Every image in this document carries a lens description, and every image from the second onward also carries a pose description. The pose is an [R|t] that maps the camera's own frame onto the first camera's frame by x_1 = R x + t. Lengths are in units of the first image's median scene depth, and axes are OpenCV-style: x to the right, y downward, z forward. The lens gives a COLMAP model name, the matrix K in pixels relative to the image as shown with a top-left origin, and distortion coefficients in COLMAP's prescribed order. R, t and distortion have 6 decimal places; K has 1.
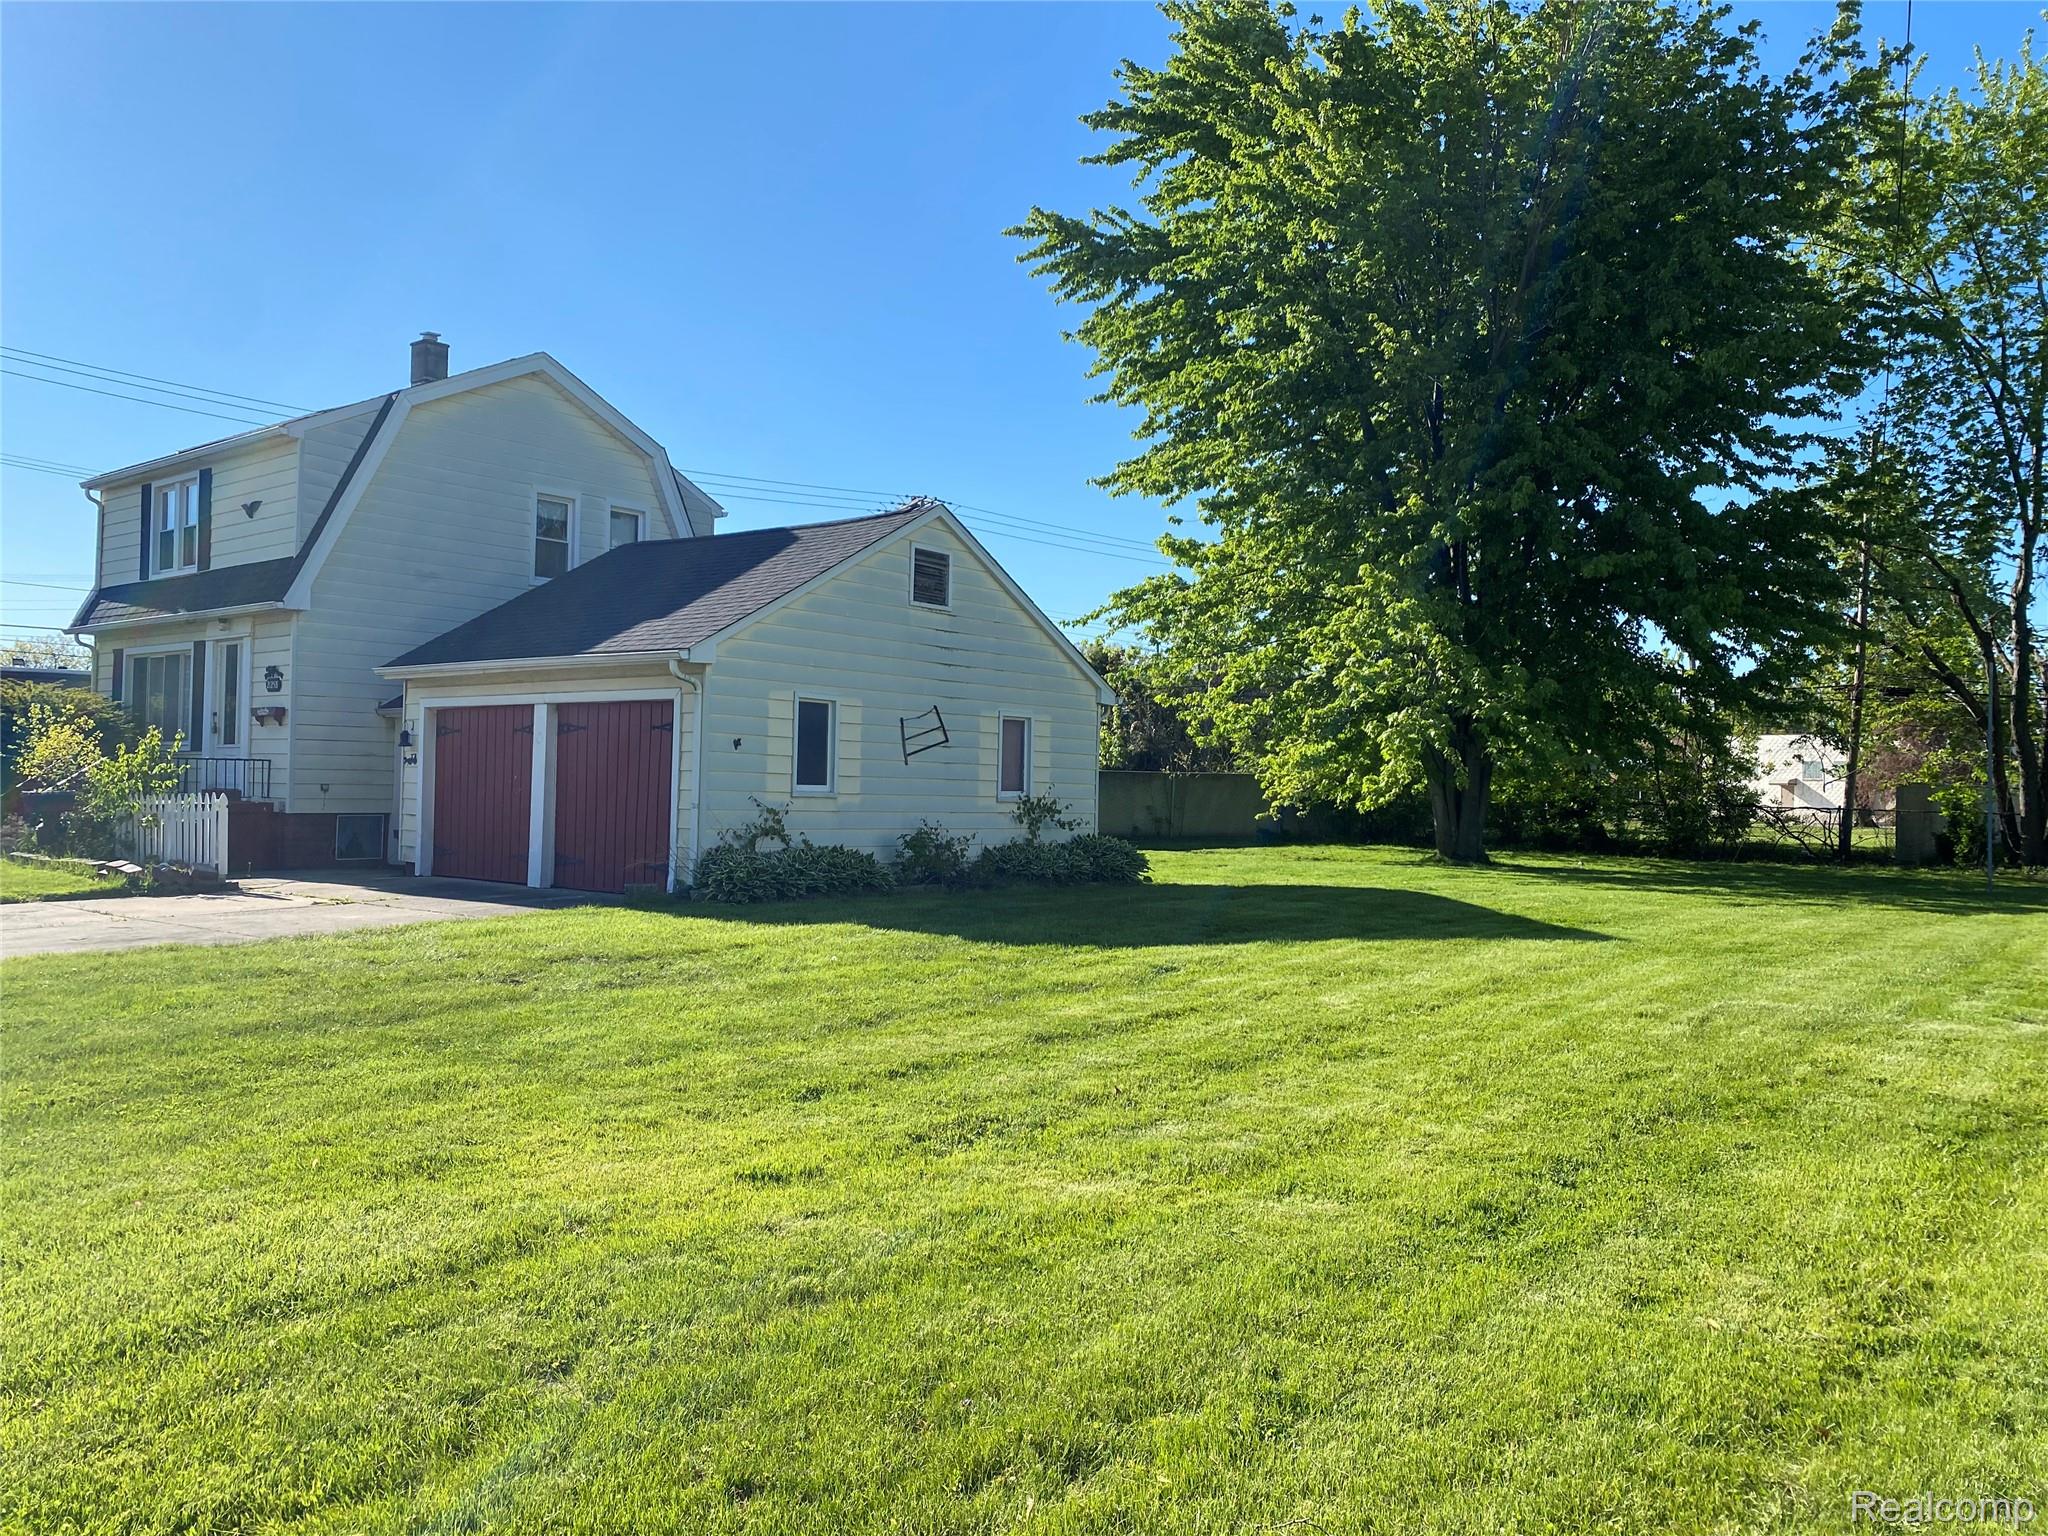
lens RADIAL K [[1573.5, 0, 940.8], [0, 1573.5, 763.5], [0, 0, 1]] dist [0.060764, -0.000335]
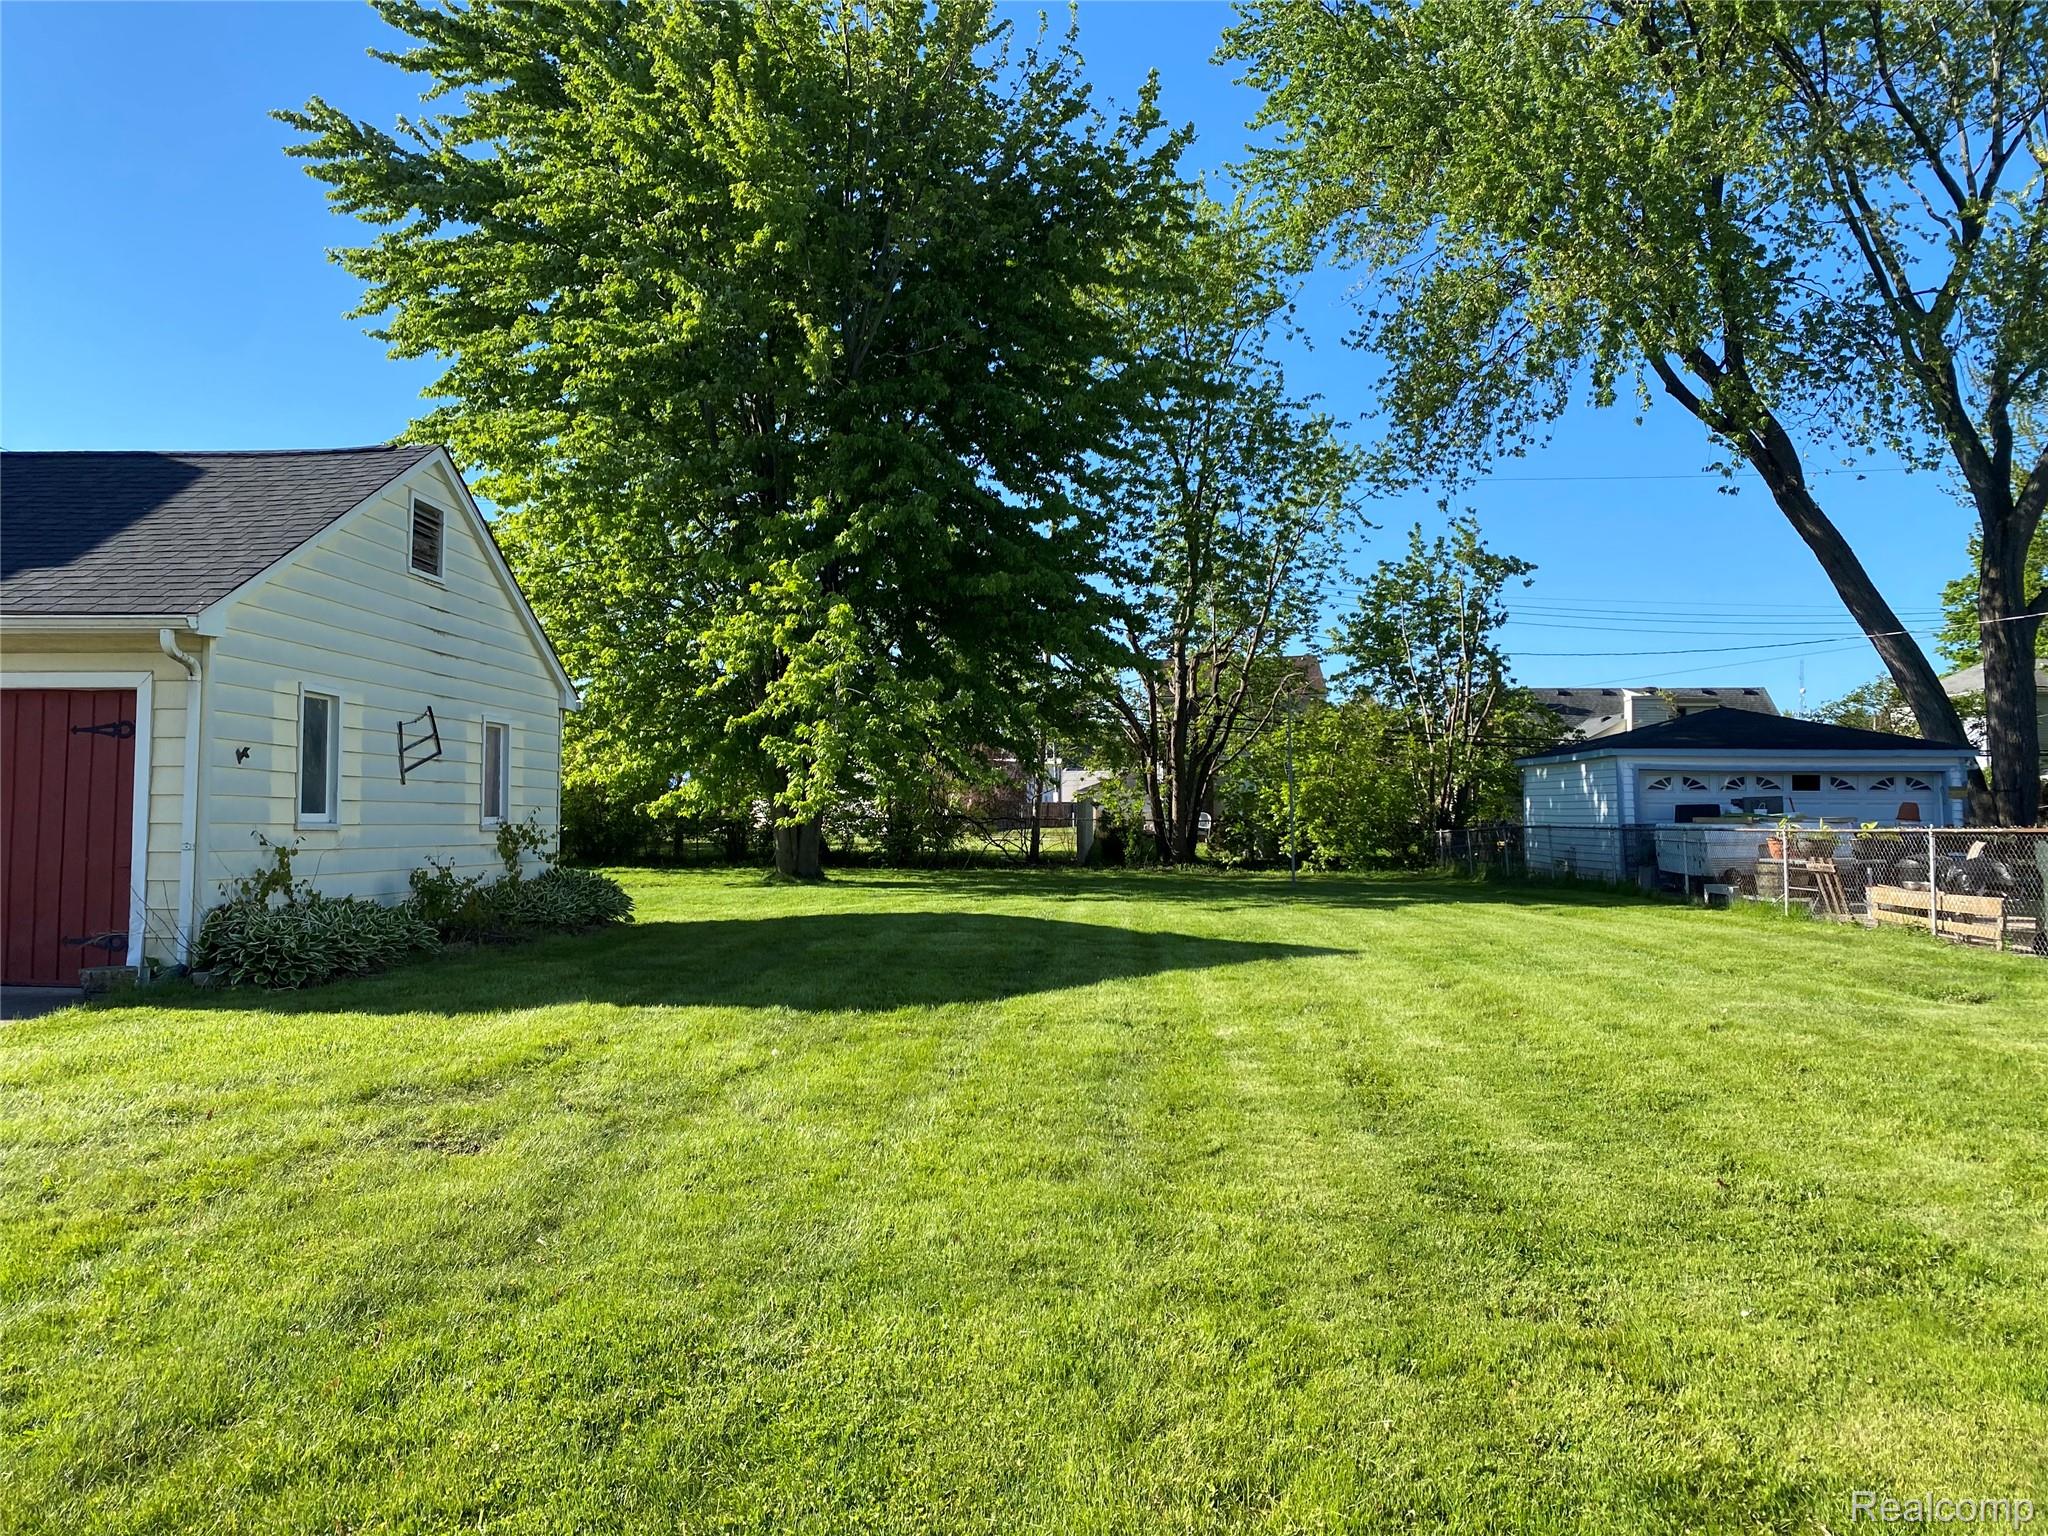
lens RADIAL K [[1607.2, 0, 1024.0], [0, 1607.2, 768.0], [0, 0, 1]] dist [-0.004821, -0.001527]
pose [[0.786785, 0.003090, 0.617219, -0.214015], [0.000216, 0.999986, -0.005281, -0.002306], [-0.617227, 0.004288, 0.786774, 0.171123]]
